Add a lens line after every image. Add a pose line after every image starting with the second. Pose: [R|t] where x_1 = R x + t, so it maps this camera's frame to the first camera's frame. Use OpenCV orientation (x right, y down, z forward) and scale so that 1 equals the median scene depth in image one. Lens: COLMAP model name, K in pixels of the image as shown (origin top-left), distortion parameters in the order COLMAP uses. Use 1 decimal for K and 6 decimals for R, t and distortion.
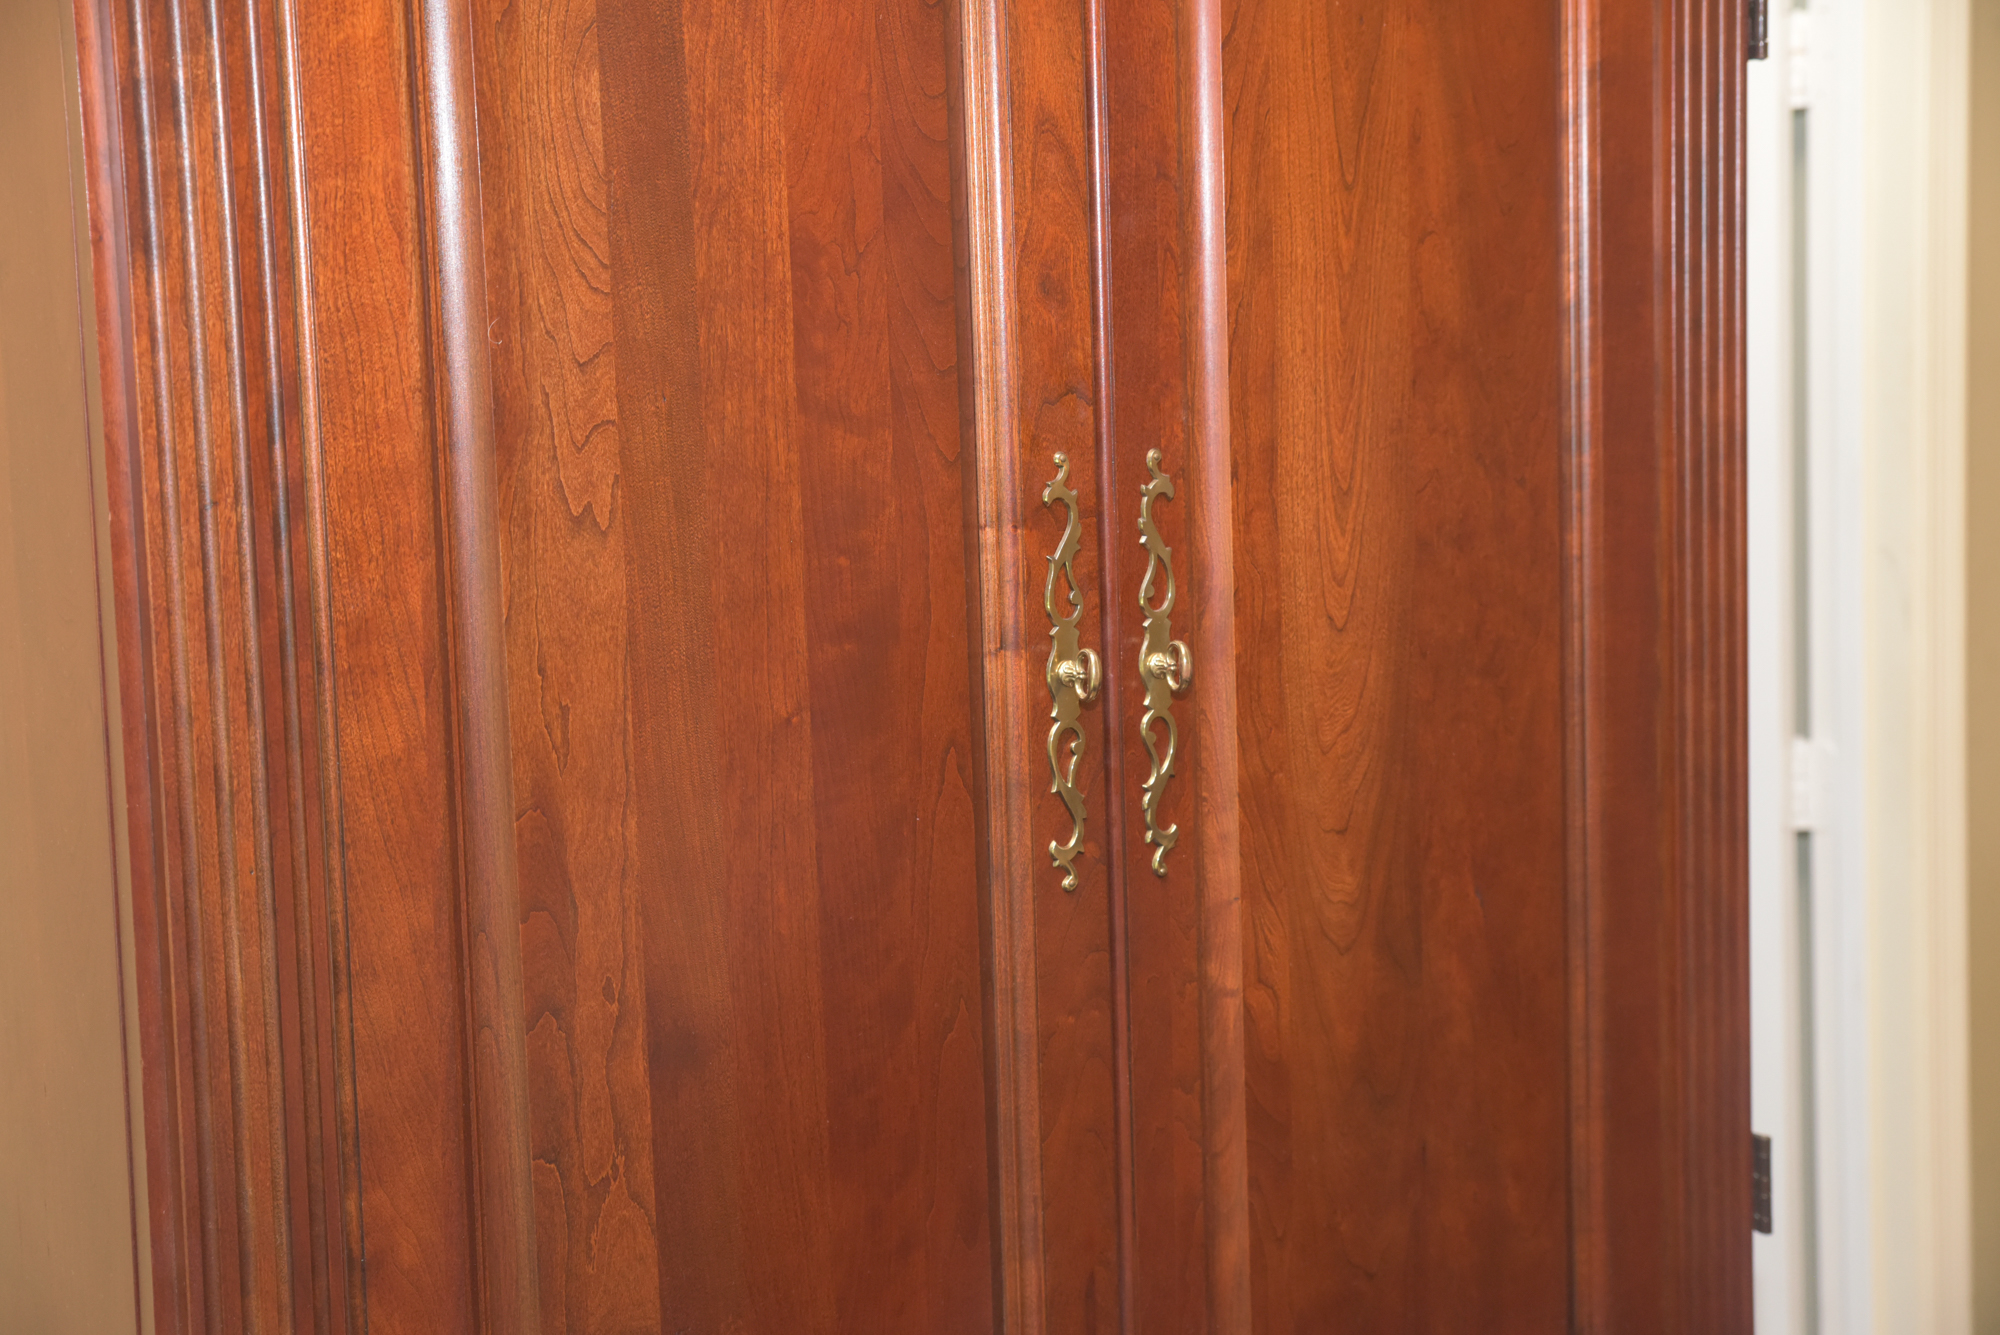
lens RADIAL K [[2861.9, 0, 1000.0], [0, 2861.9, 667.5], [0, 0, 1]] dist [0.057858, 0.287457]
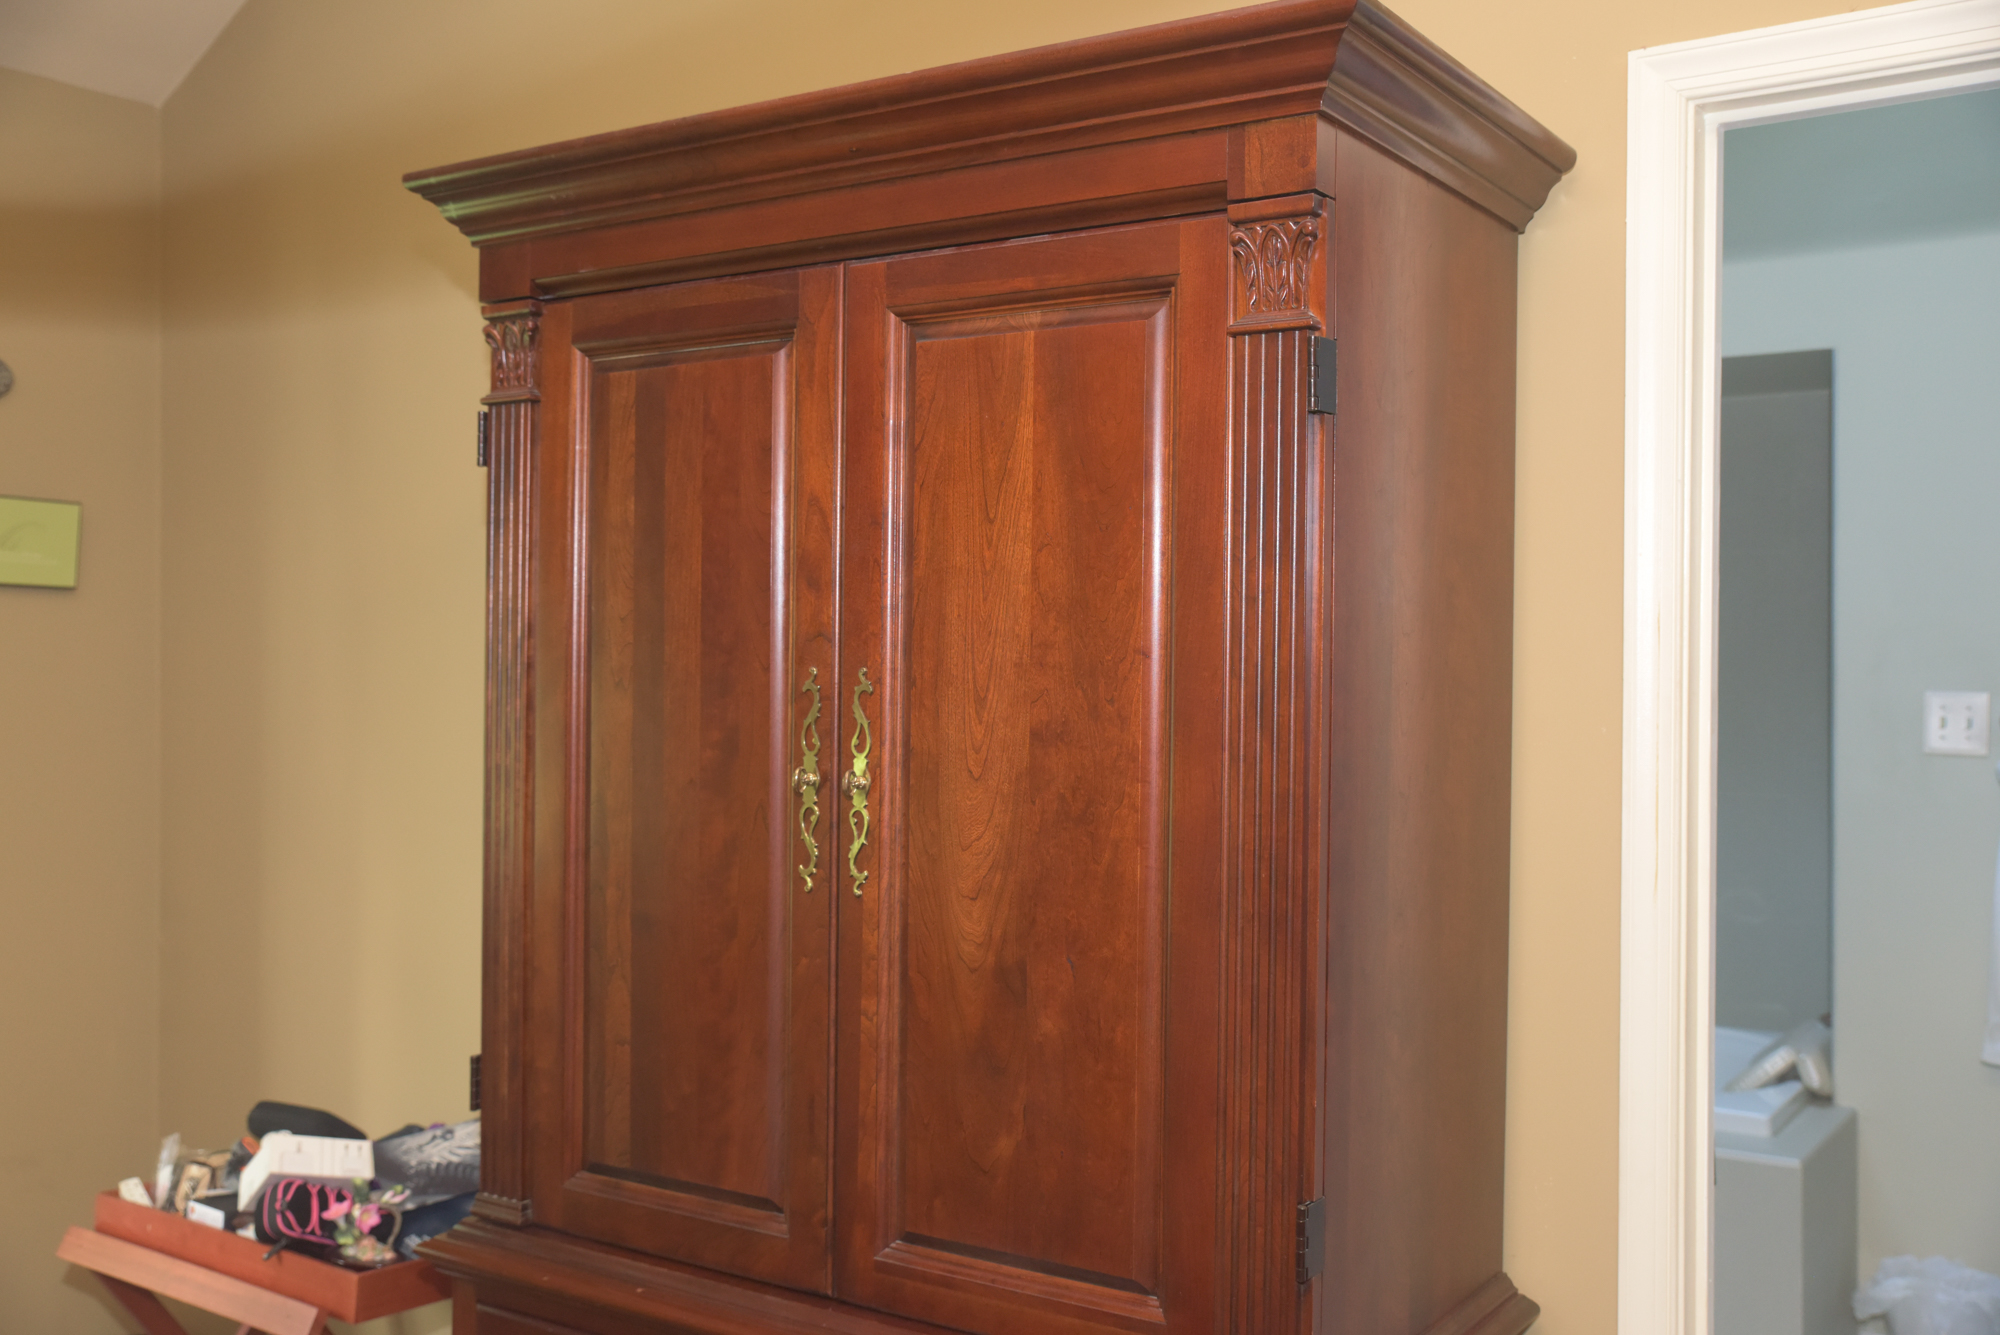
lens RADIAL K [[1934.6, 0, 1000.0], [0, 1934.6, 667.5], [0, 0, 1]] dist [-0.072557, 0.183186]
pose [[0.328484, 0.036225, -0.943815, 1.387736], [-0.104290, 0.994545, 0.001875, -0.095484], [0.938734, 0.097814, 0.330470, 0.724858]]
